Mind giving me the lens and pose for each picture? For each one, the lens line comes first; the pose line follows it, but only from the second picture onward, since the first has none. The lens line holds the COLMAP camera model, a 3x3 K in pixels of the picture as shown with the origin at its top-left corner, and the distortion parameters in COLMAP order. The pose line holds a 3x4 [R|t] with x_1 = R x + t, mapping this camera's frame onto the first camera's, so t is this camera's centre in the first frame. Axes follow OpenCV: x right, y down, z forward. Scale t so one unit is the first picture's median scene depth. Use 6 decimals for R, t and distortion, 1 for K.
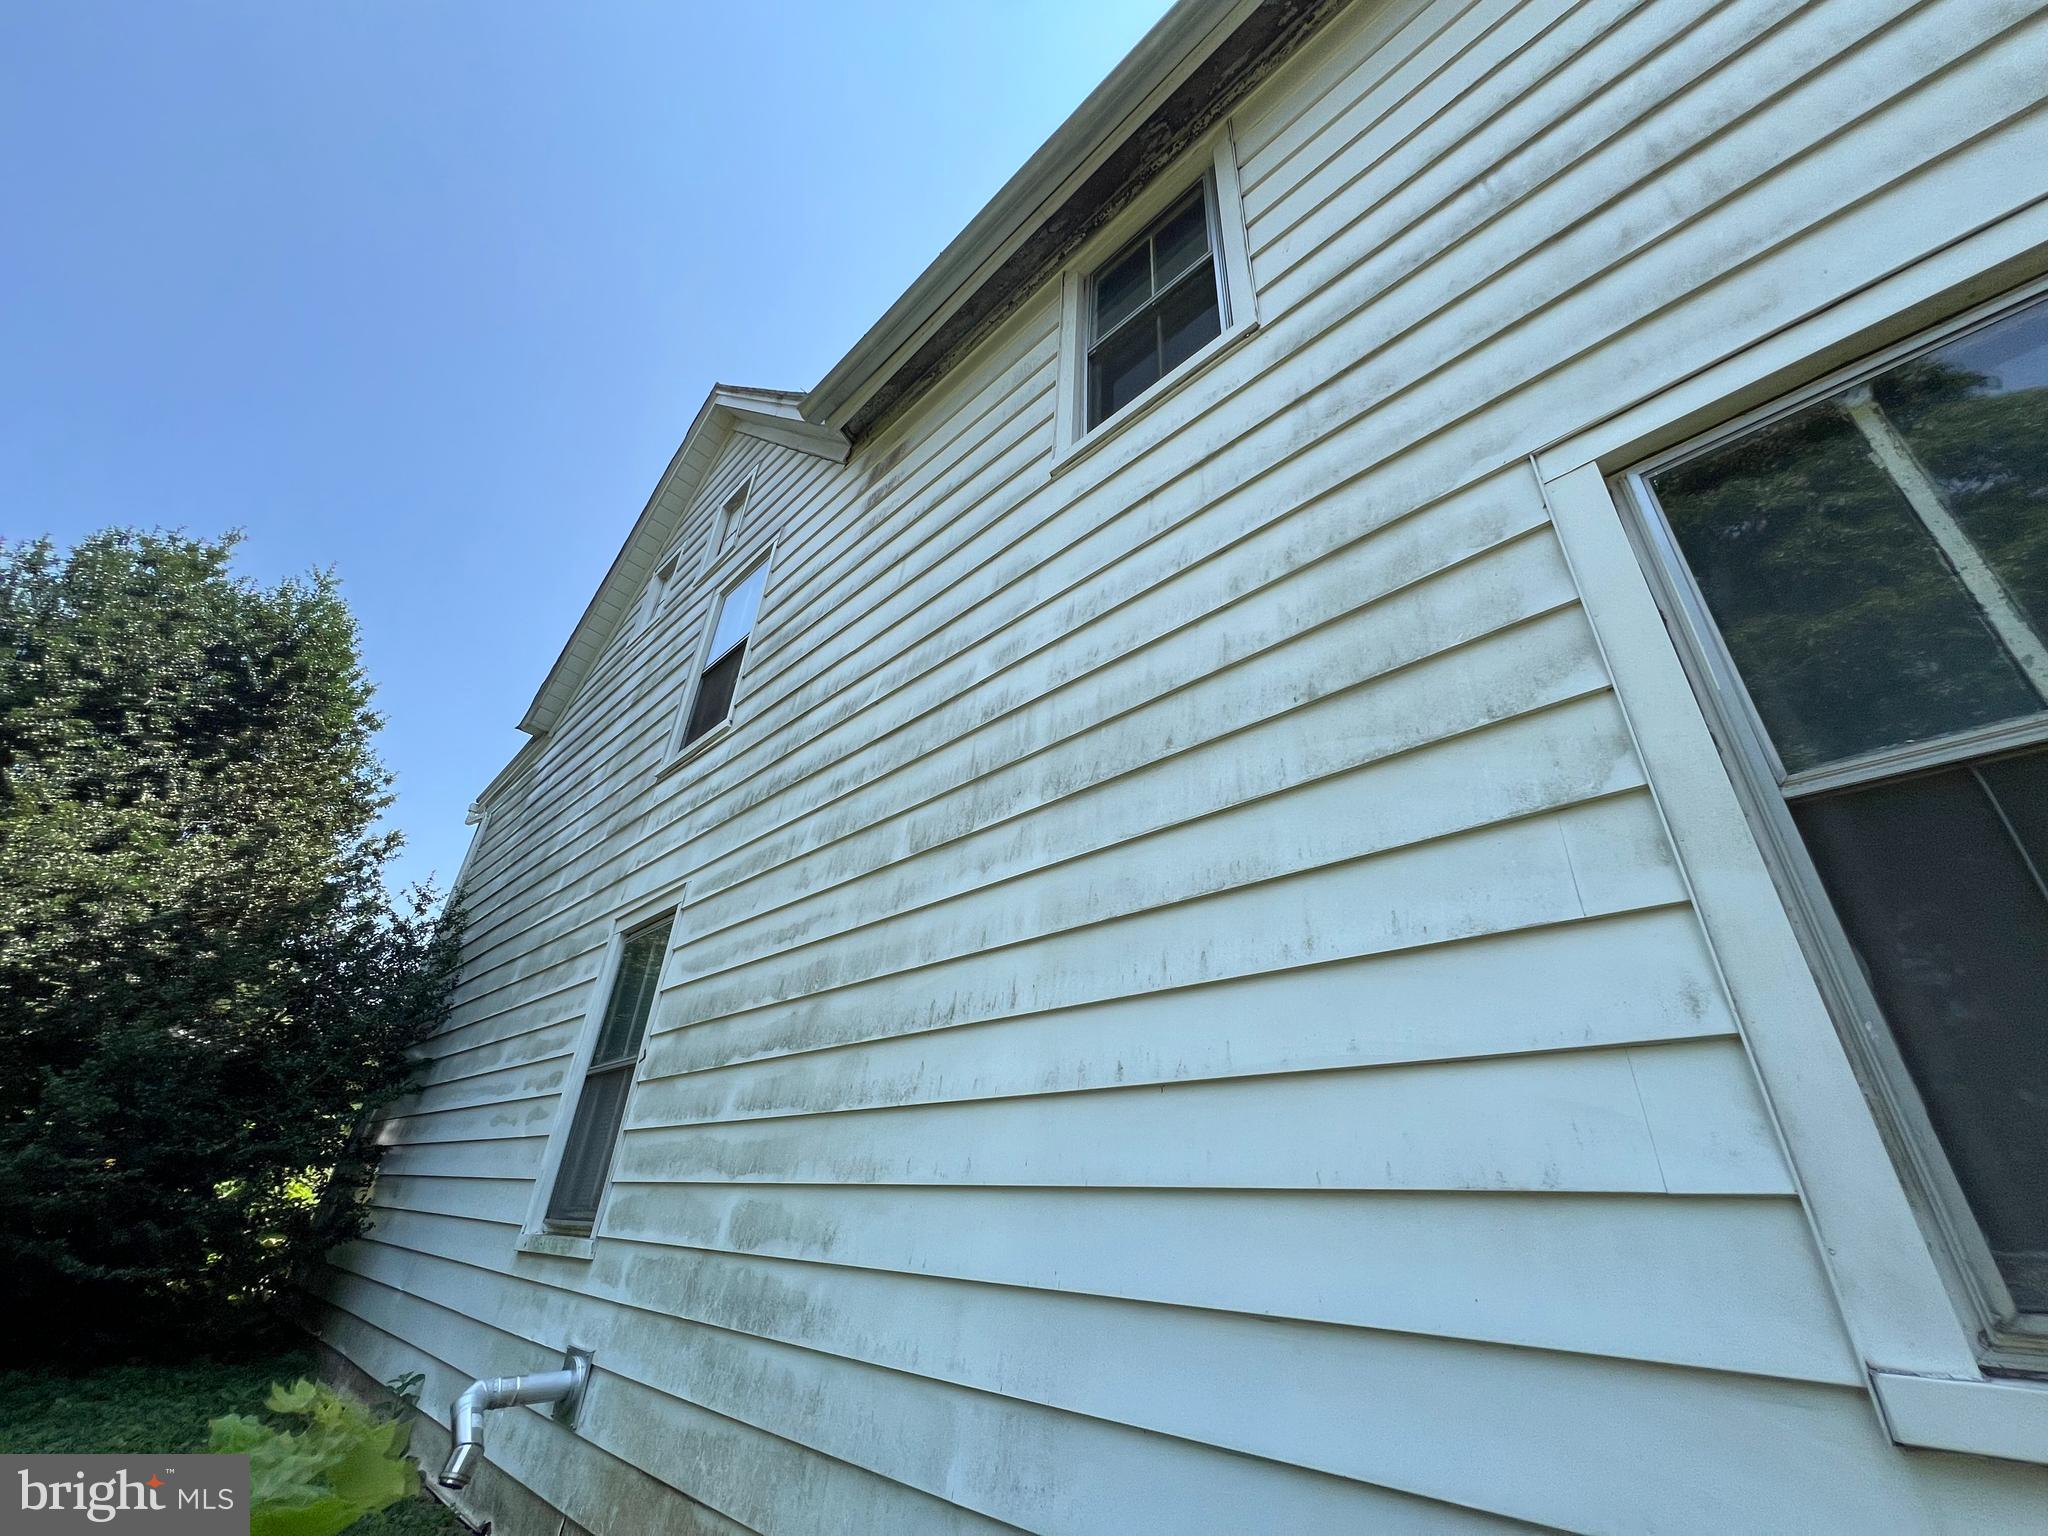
lens RADIAL K [[817.7, 0, 1024.0], [0, 817.7, 768.0], [0, 0, 1]] dist [-0.002881, 0.000973]
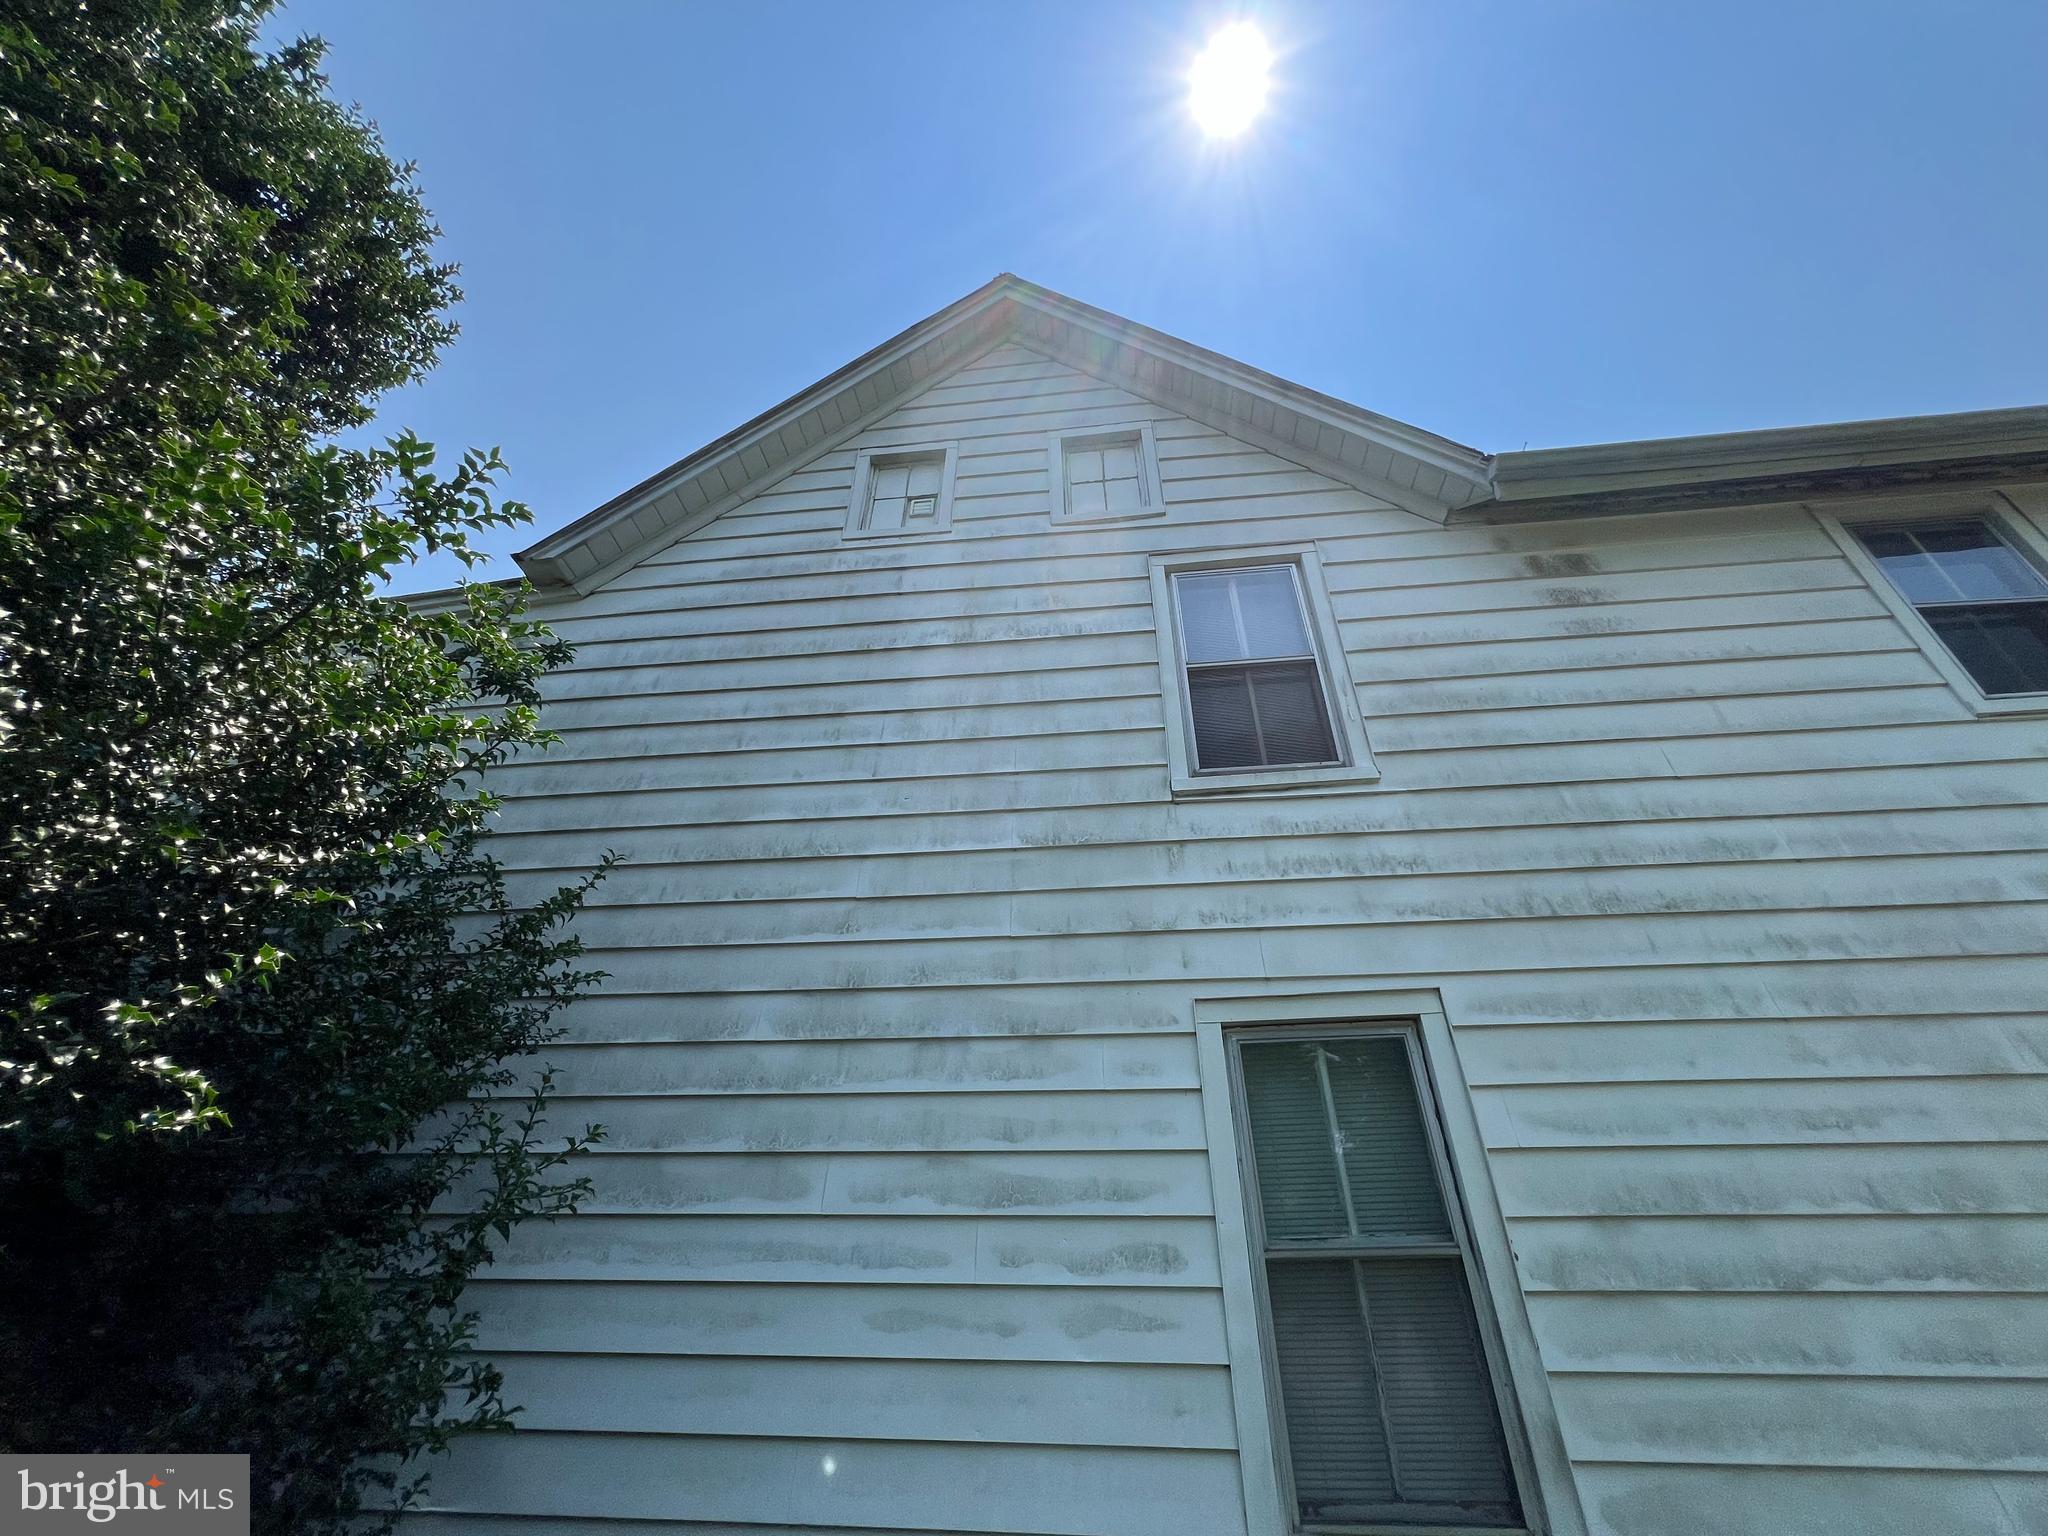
lens RADIAL K [[817.7, 0, 1024.0], [0, 817.7, 768.0], [0, 0, 1]] dist [-0.002881, 0.000973]
pose [[0.796766, 0.305628, 0.521302, -1.548220], [-0.273305, 0.951654, -0.140210, 0.210672], [-0.538951, -0.030760, 0.841775, 0.783825]]
